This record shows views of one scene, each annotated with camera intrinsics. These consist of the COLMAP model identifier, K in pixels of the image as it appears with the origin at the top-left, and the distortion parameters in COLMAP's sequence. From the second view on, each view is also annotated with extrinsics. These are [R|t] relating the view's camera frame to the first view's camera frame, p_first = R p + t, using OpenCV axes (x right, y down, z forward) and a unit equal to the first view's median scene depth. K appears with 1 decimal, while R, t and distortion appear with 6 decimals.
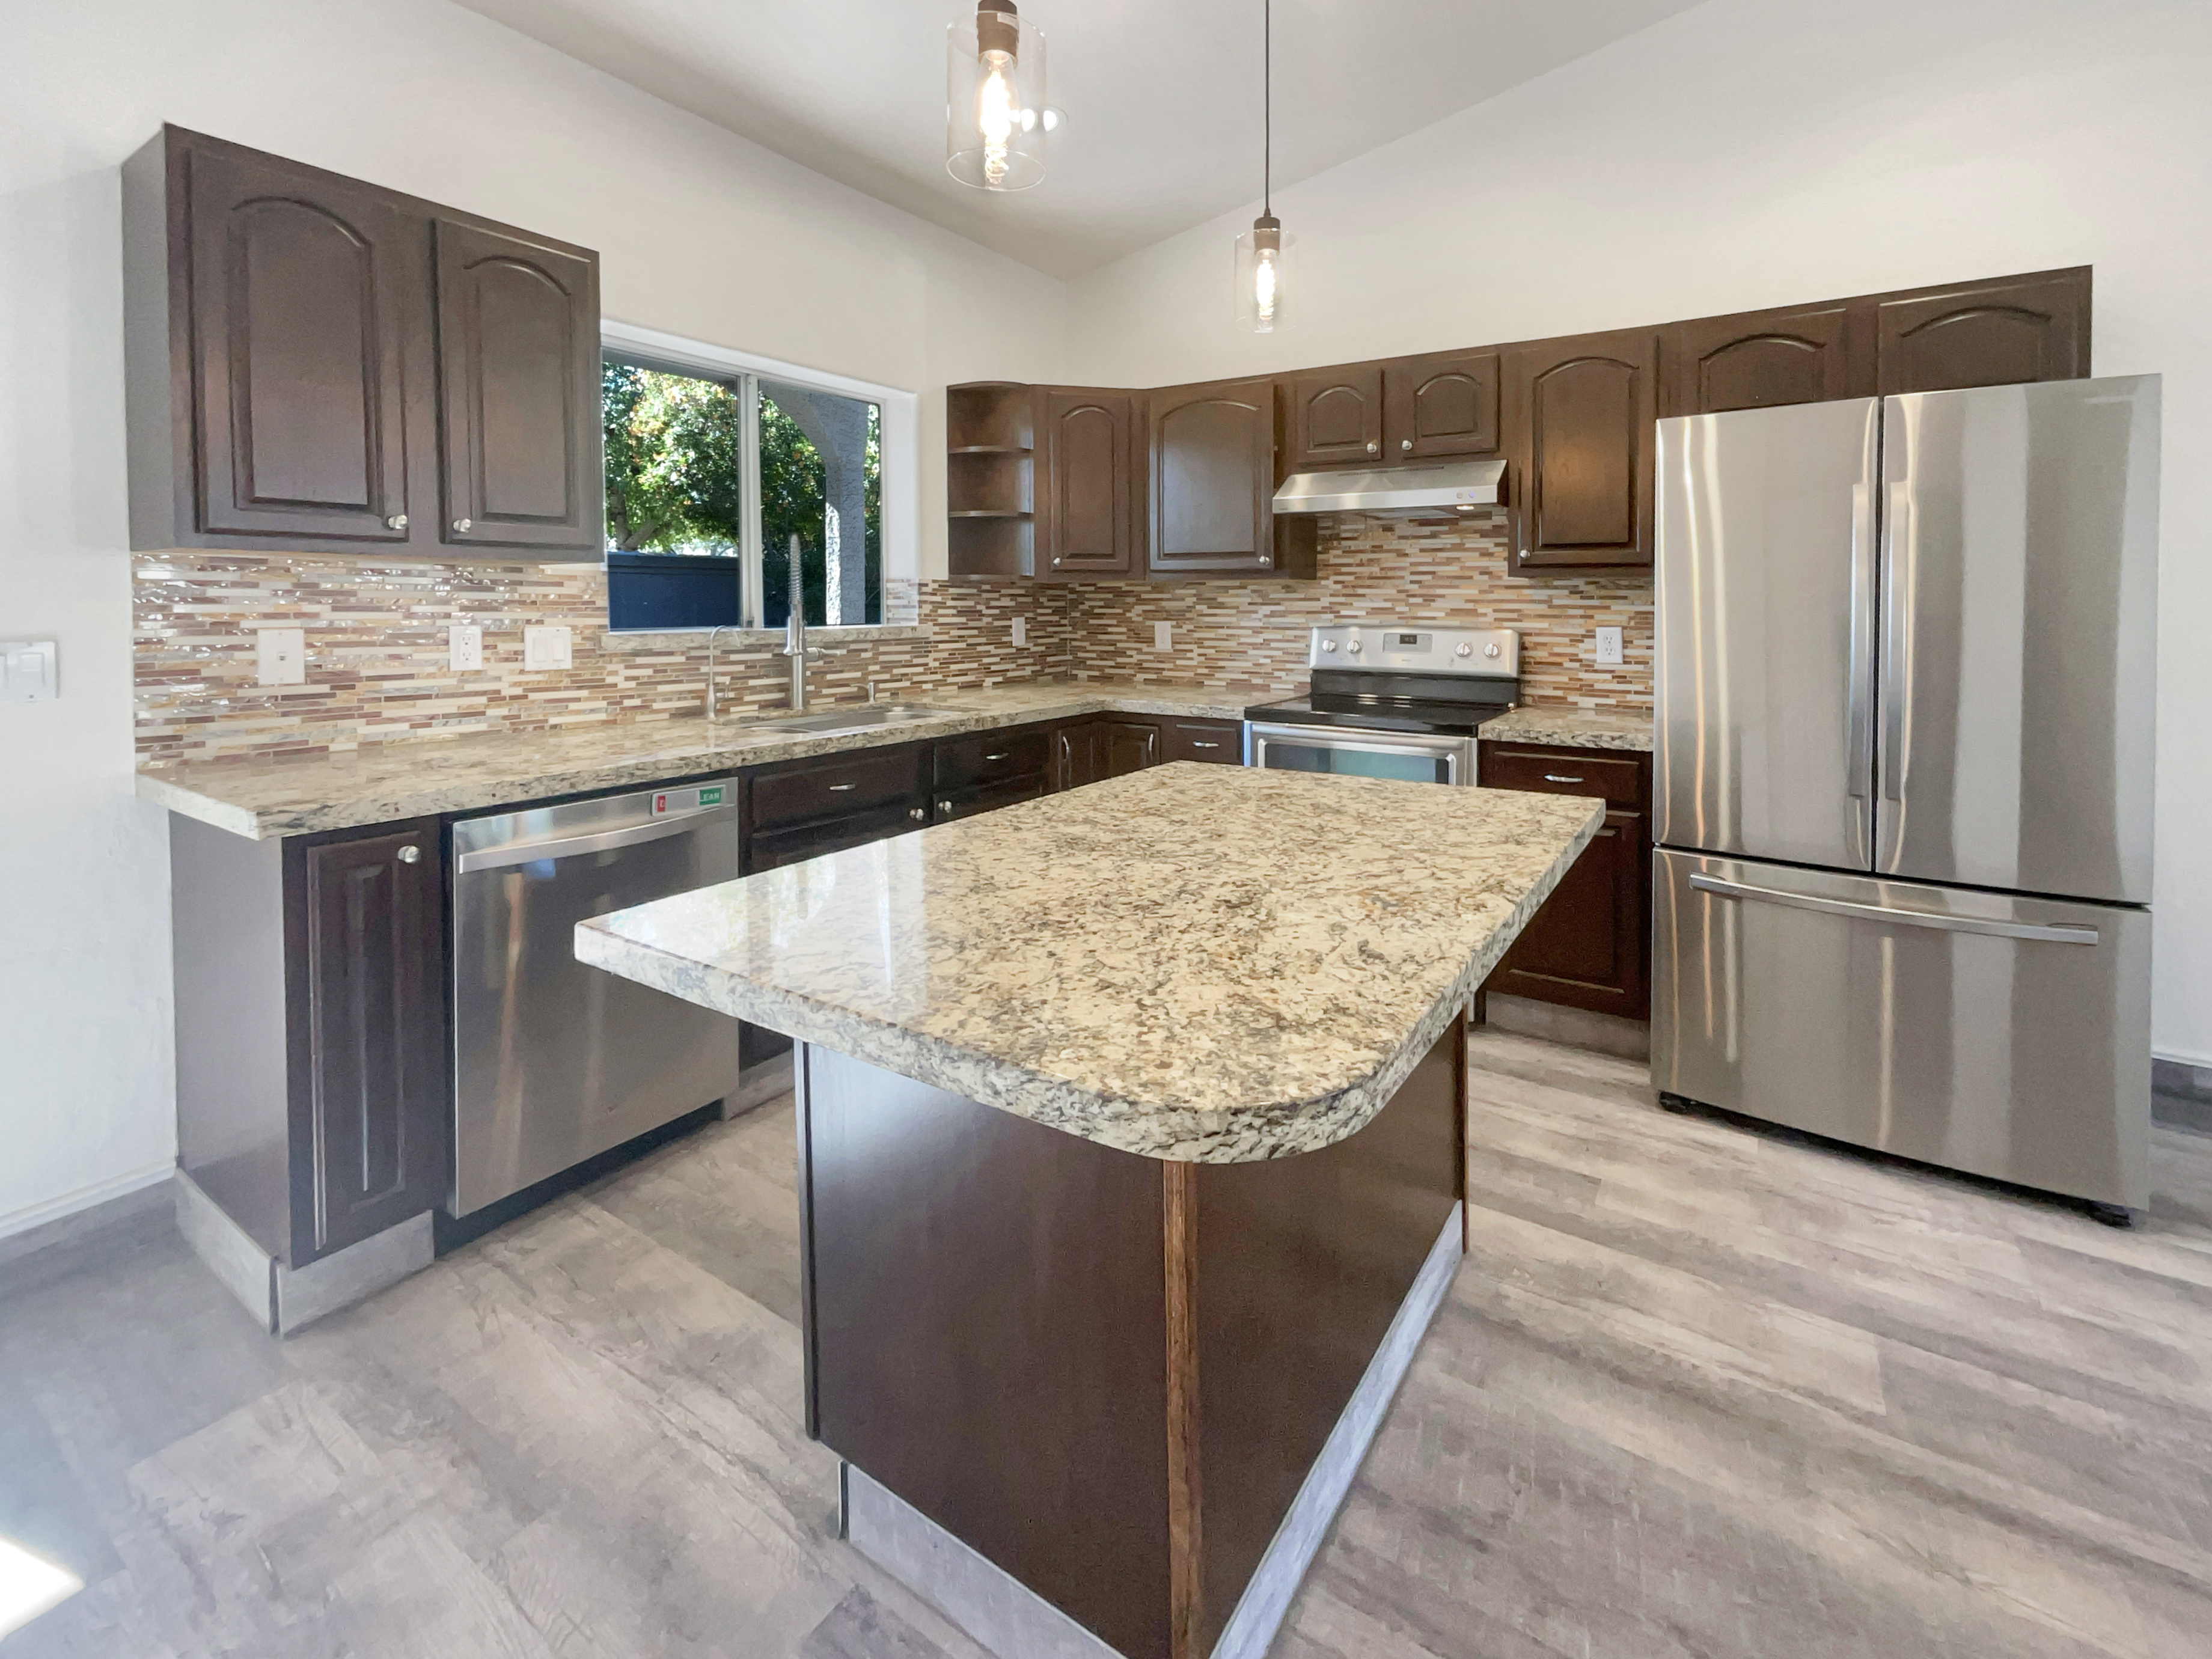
lens RADIAL K [[965.7, 0, 1157.1], [0, 965.7, 633.9], [0, 0, 1]] dist [-0.000525, 0.001594]
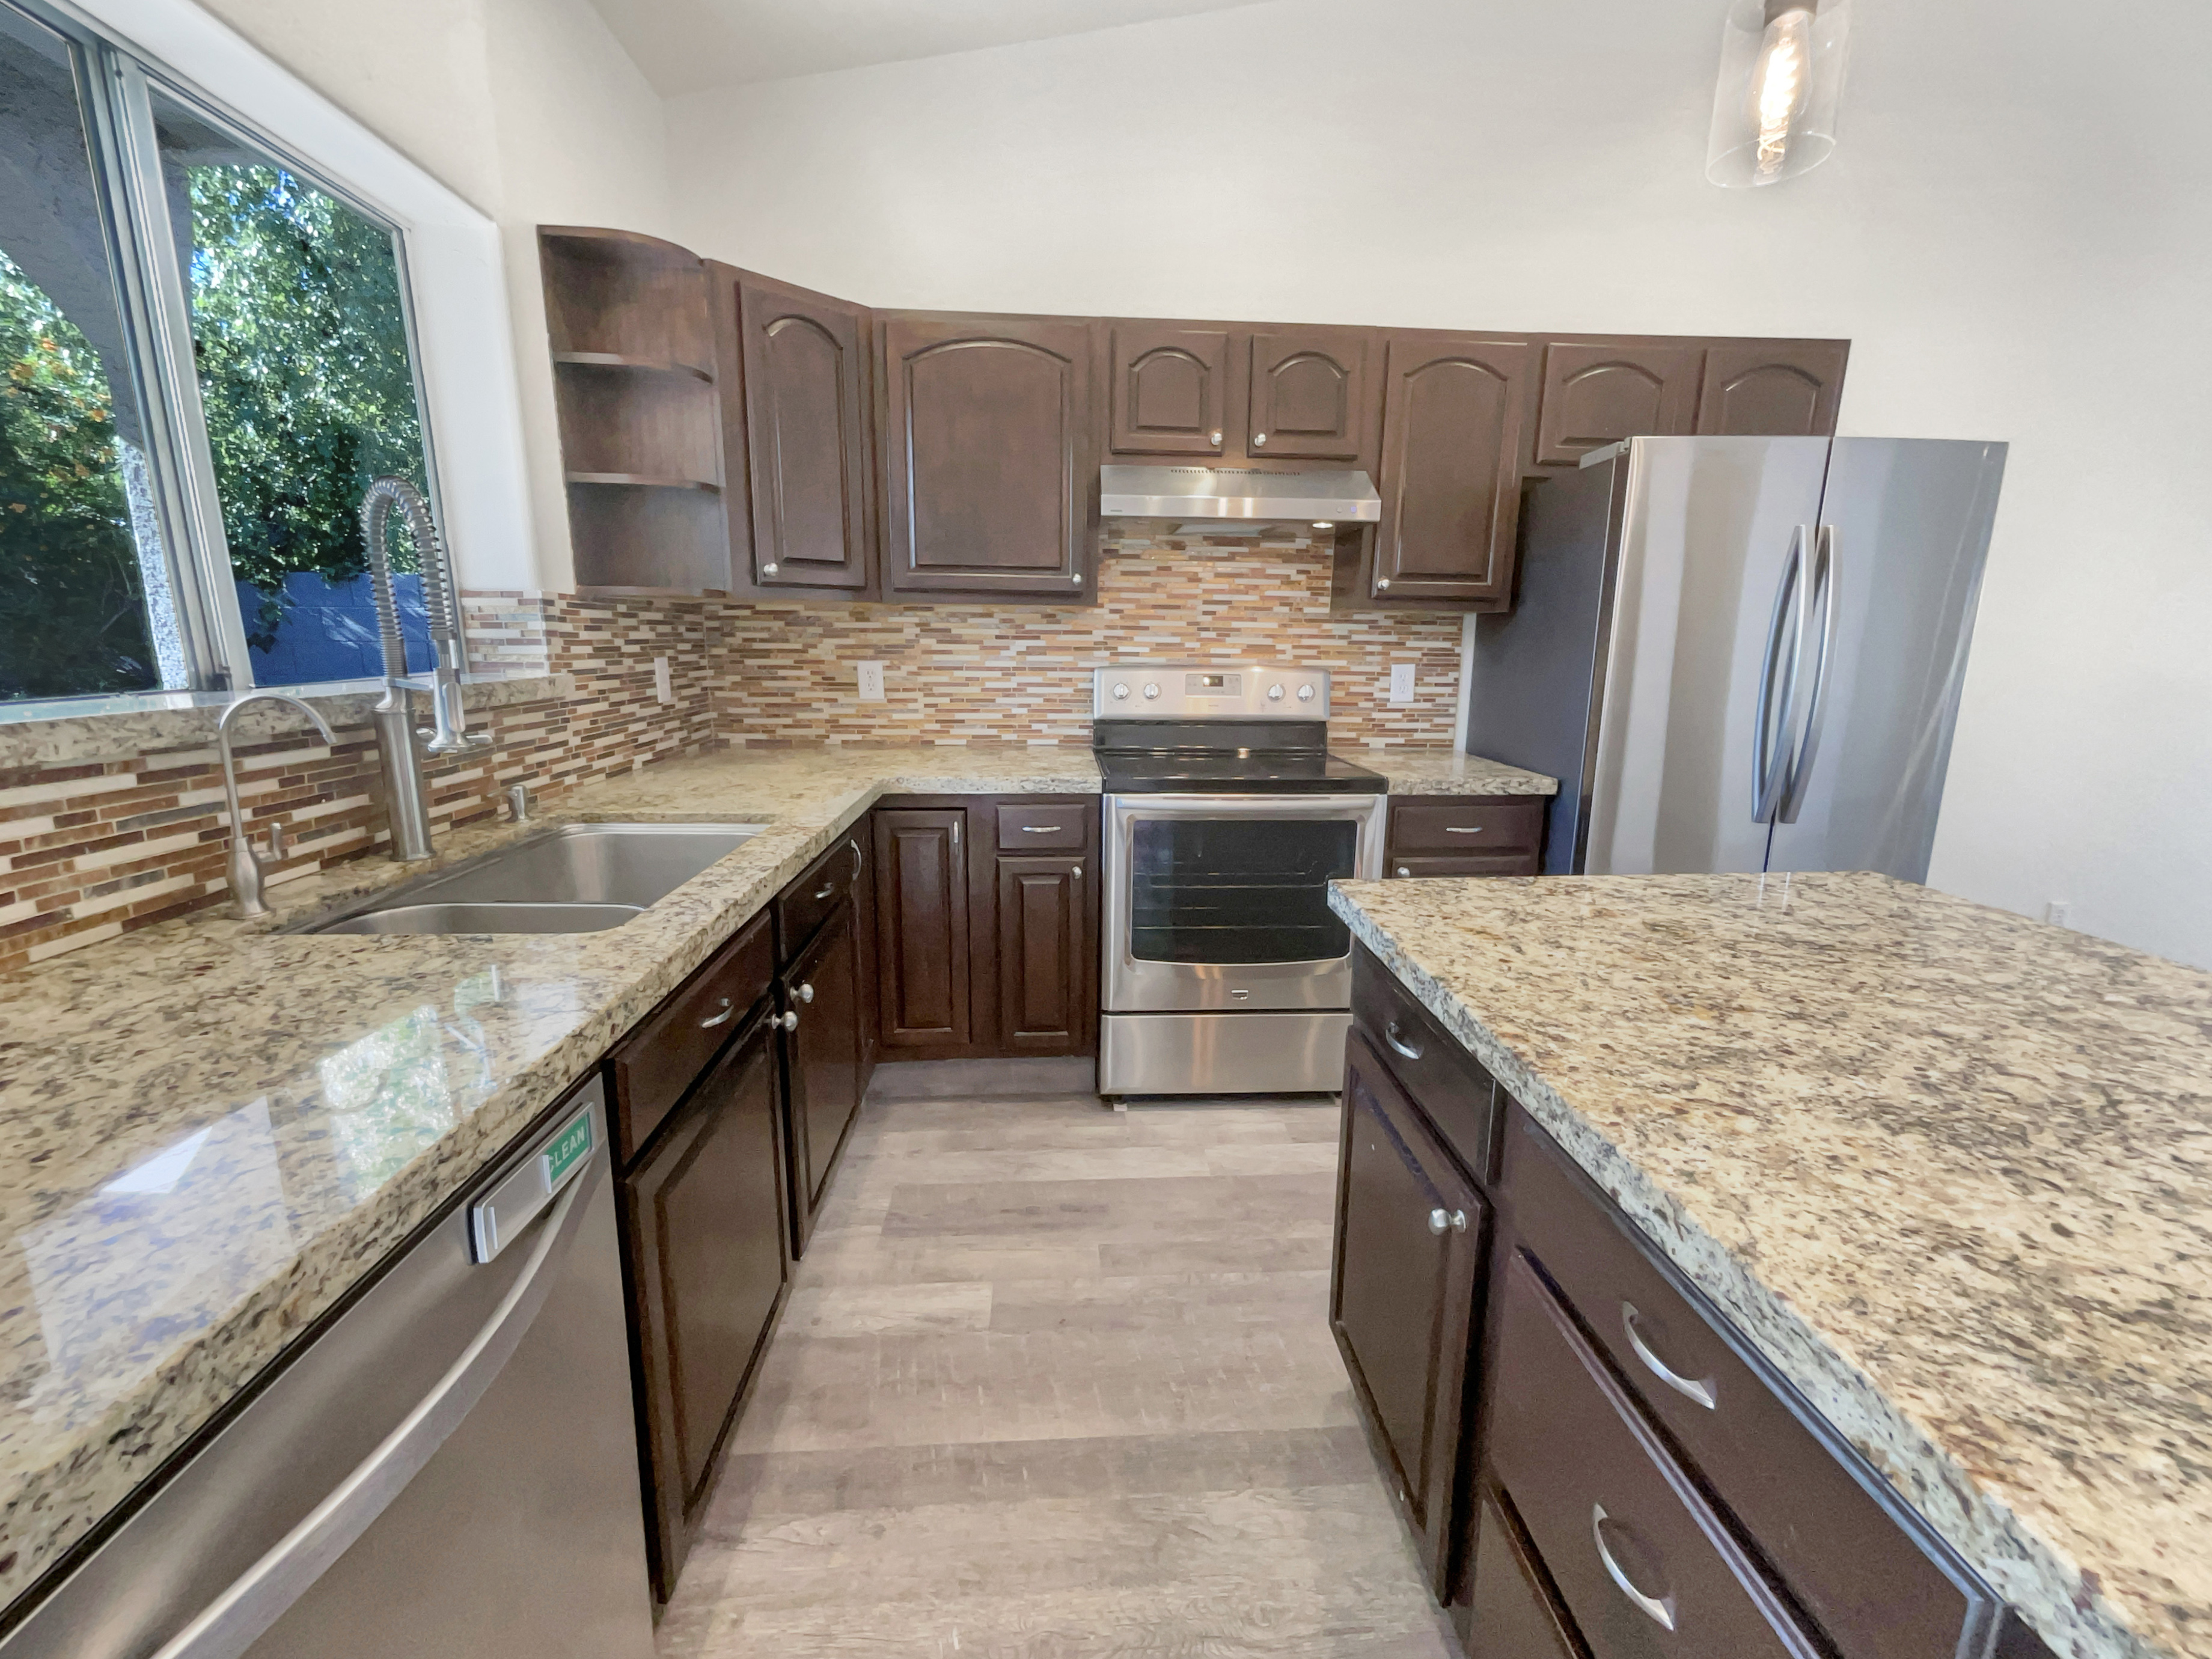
lens RADIAL K [[923.6, 0, 1103.9], [0, 923.6, 834.4], [0, 0, 1]] dist [-0.001318, 0.000230]
pose [[0.822757, -0.115101, 0.556617, -0.291062], [0.011303, 0.982401, 0.186441, -0.014370], [-0.568281, -0.147104, 0.809579, 0.359810]]
